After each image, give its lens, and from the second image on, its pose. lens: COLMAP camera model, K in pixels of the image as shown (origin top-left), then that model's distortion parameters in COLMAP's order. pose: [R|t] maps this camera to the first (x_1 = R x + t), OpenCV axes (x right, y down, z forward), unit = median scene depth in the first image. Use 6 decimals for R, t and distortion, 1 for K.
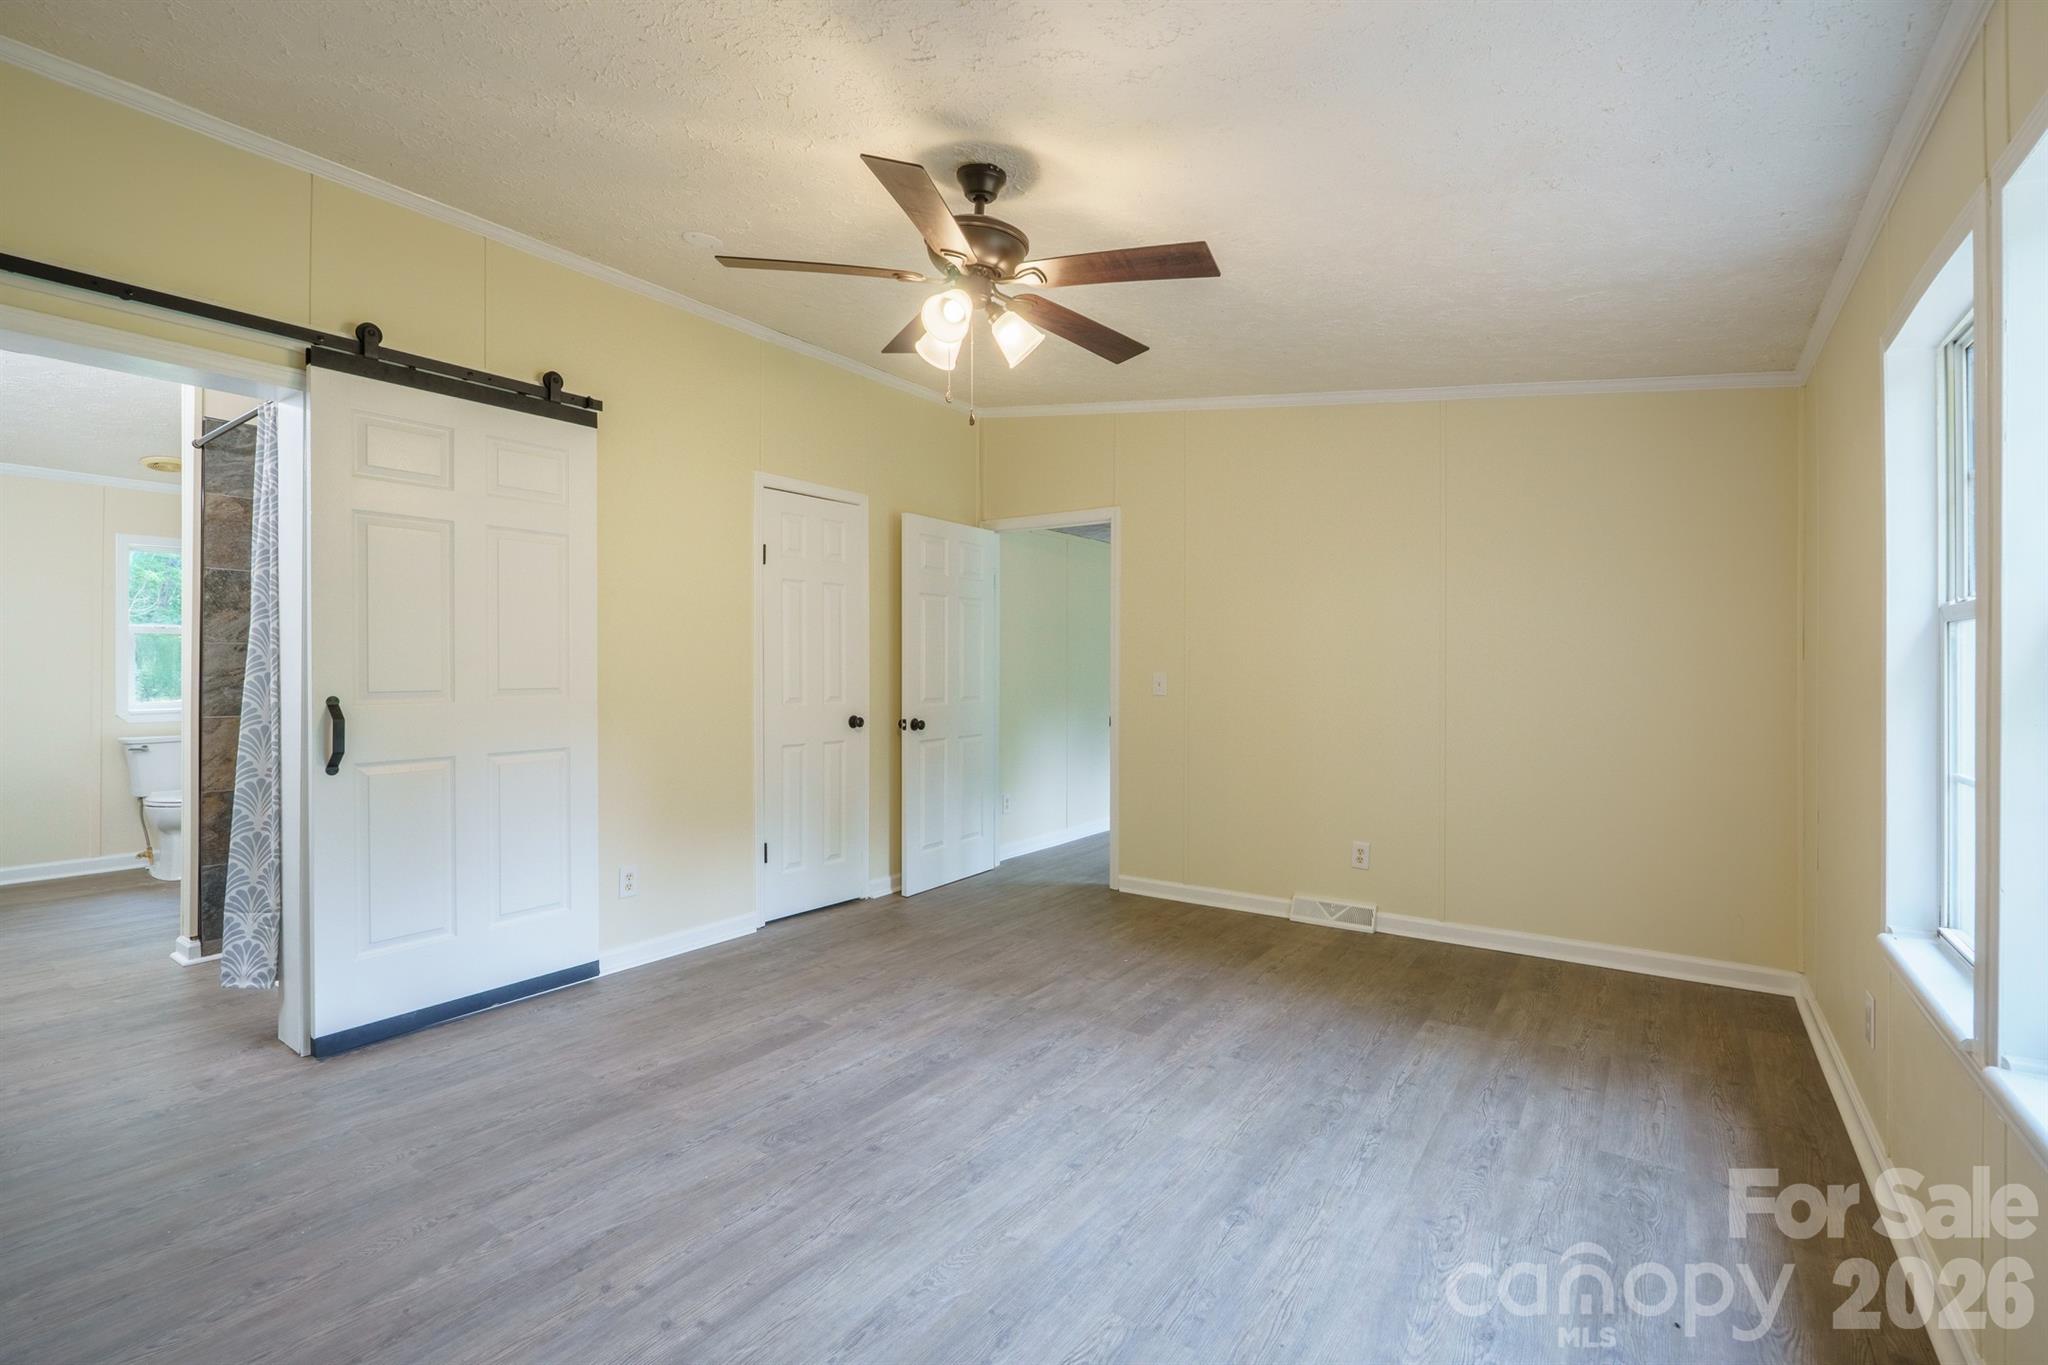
lens RADIAL K [[919.6, 0, 1009.0], [0, 919.6, 676.3], [0, 0, 1]] dist [-0.009694, 0.001261]
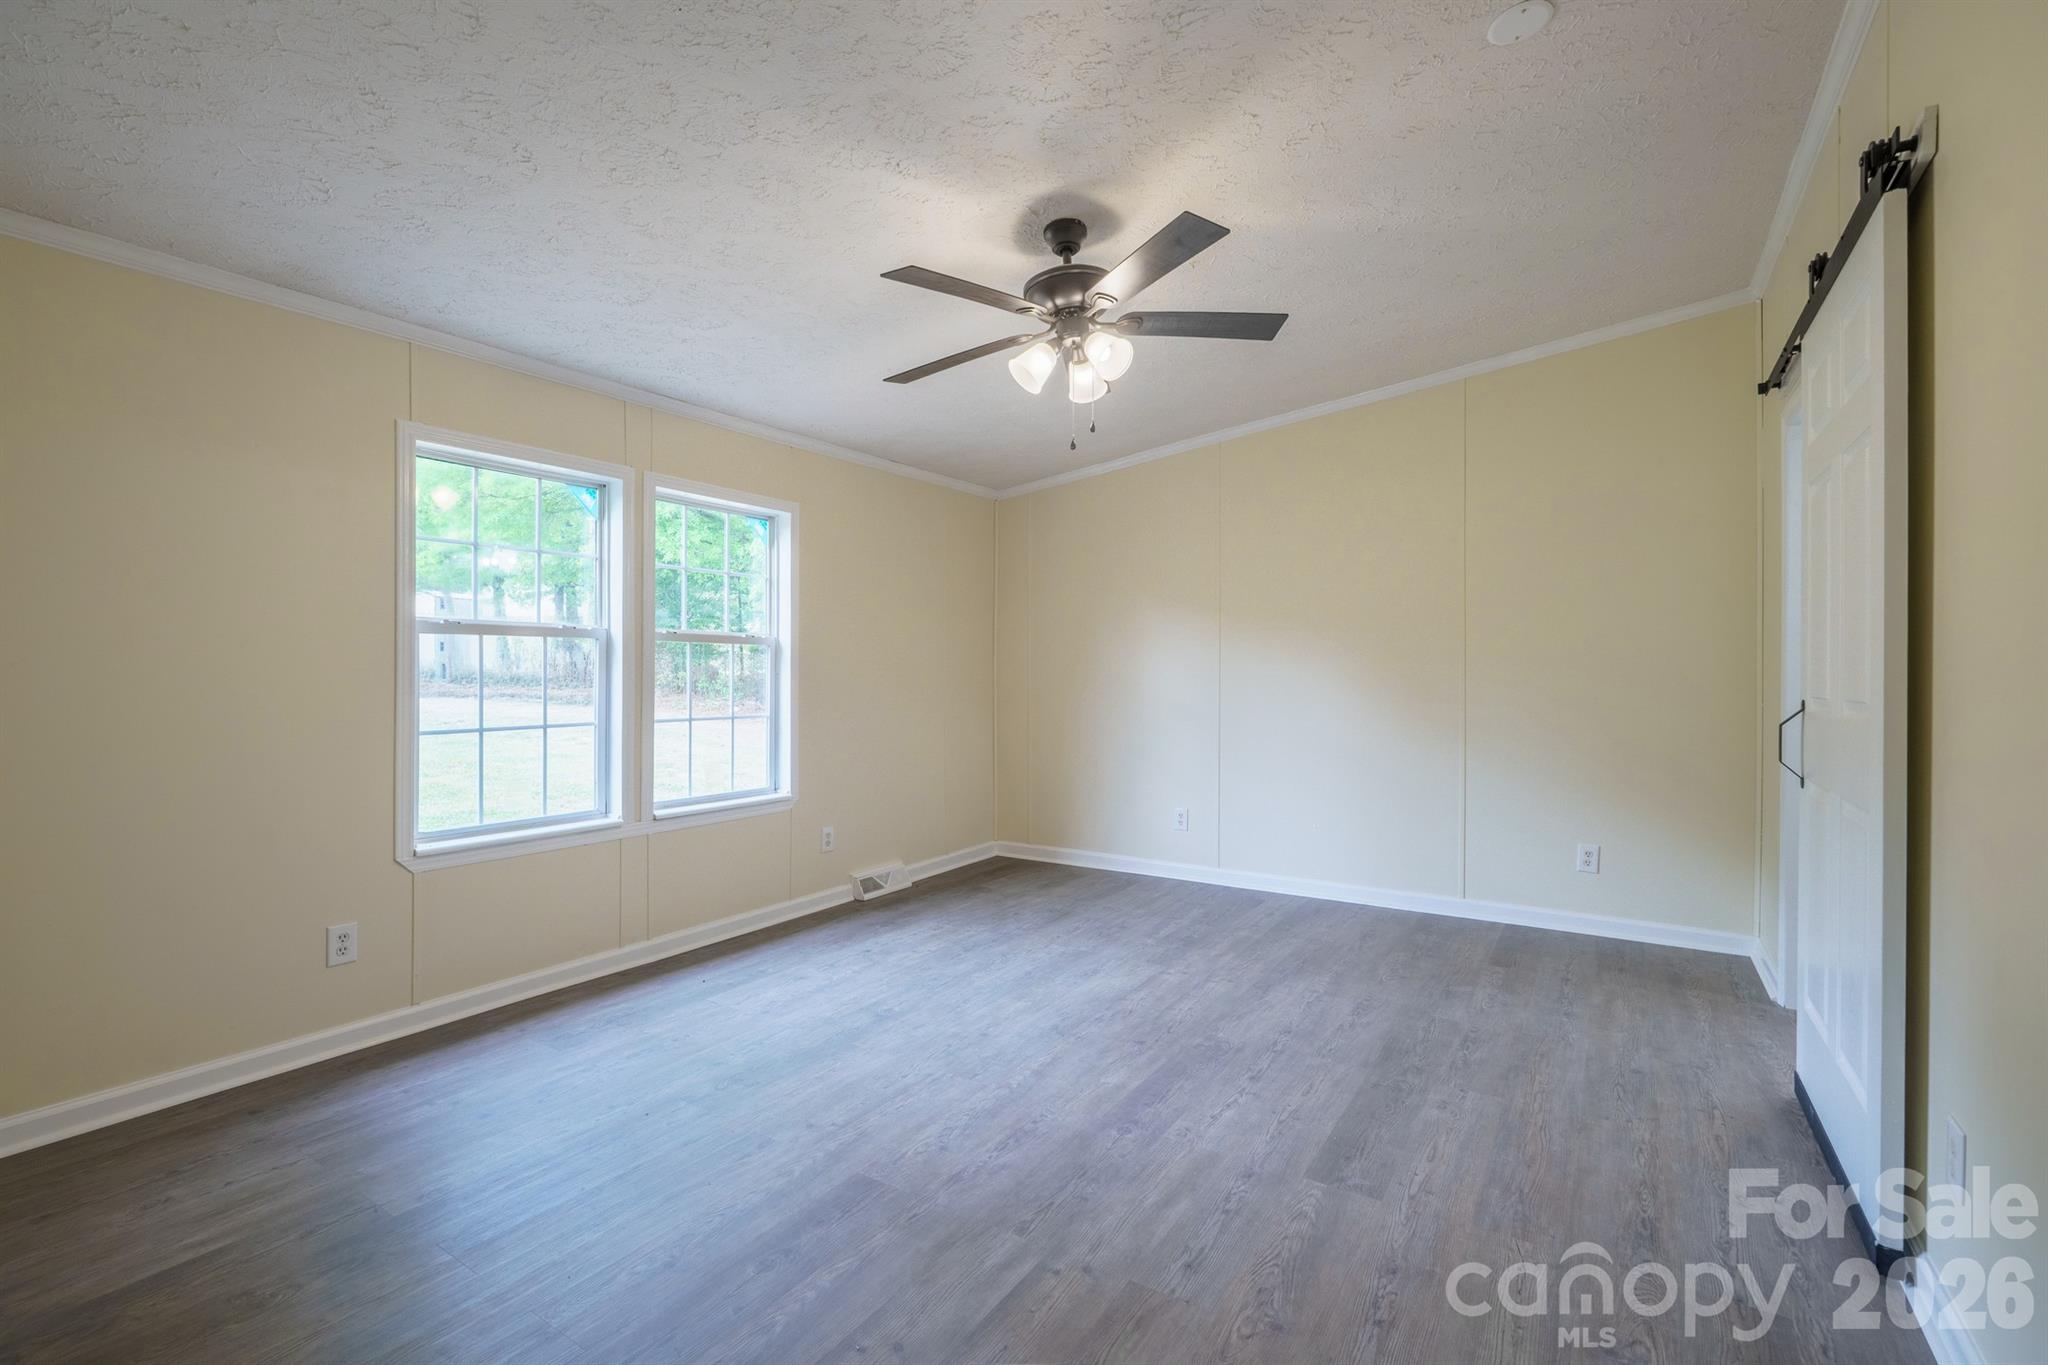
lens RADIAL K [[919.6, 0, 1040.2], [0, 919.6, 658.6], [0, 0, 1]] dist [-0.009694, 0.001261]
pose [[-0.998191, -0.005712, -0.059846, 0.065143], [-0.005484, 0.999977, -0.003980, -0.012691], [0.059867, -0.003644, -0.998200, 2.085904]]
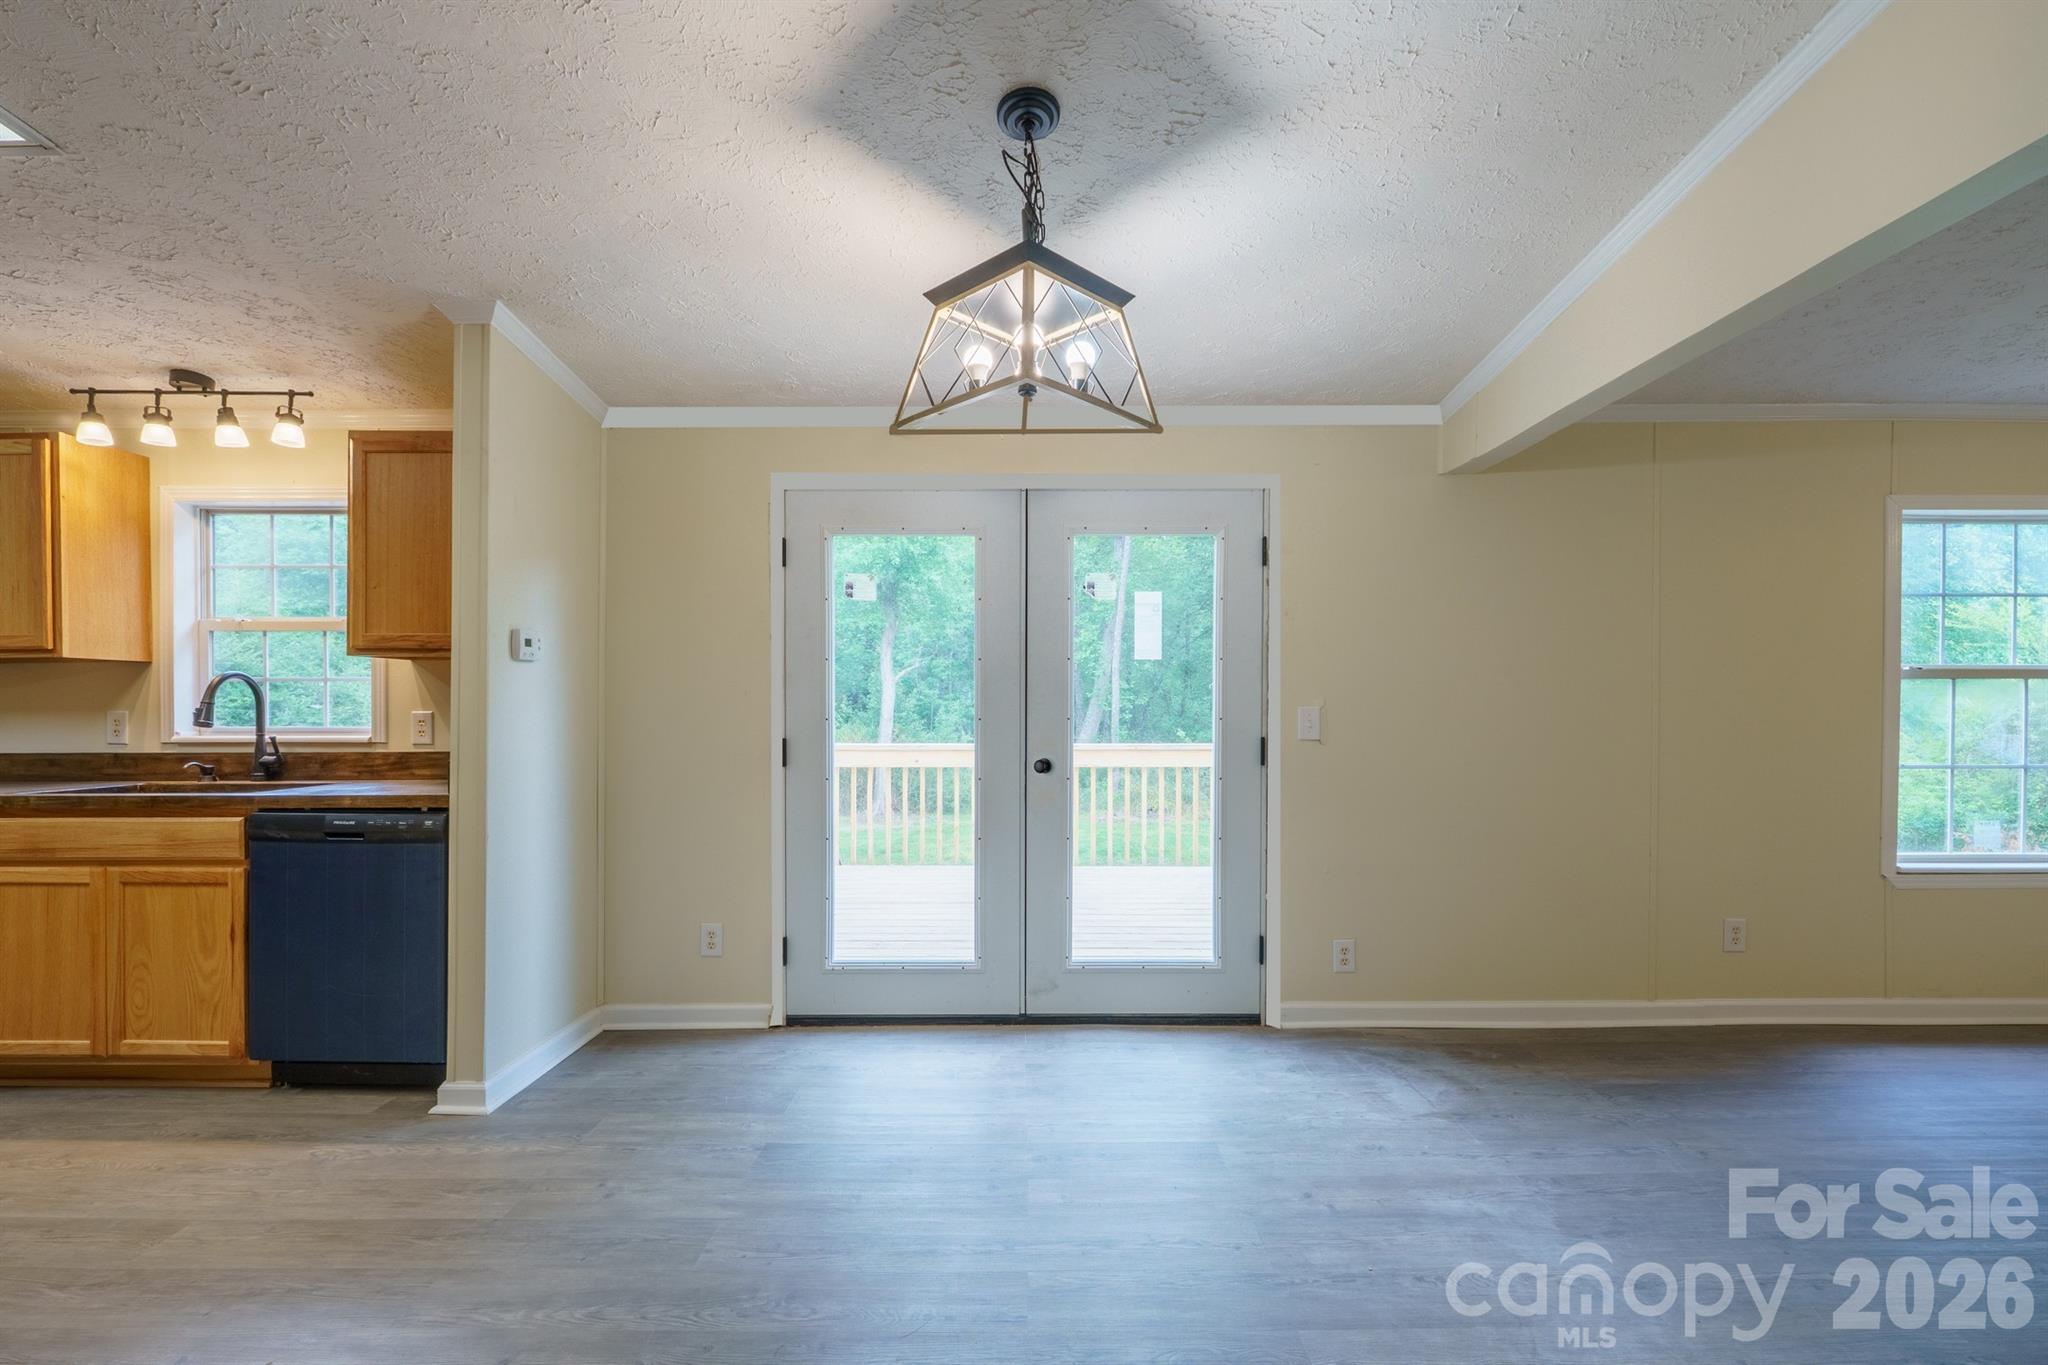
lens RADIAL K [[875.1, 0, 1040.2], [0, 875.1, 714.9], [0, 0, 1]] dist [-0.003230, -0.001698]
pose [[-0.582834, -0.014226, 0.812467, 0.498762], [-0.005192, 0.999892, 0.013783, -0.004005], [-0.812575, 0.003815, -0.582844, 2.657903]]
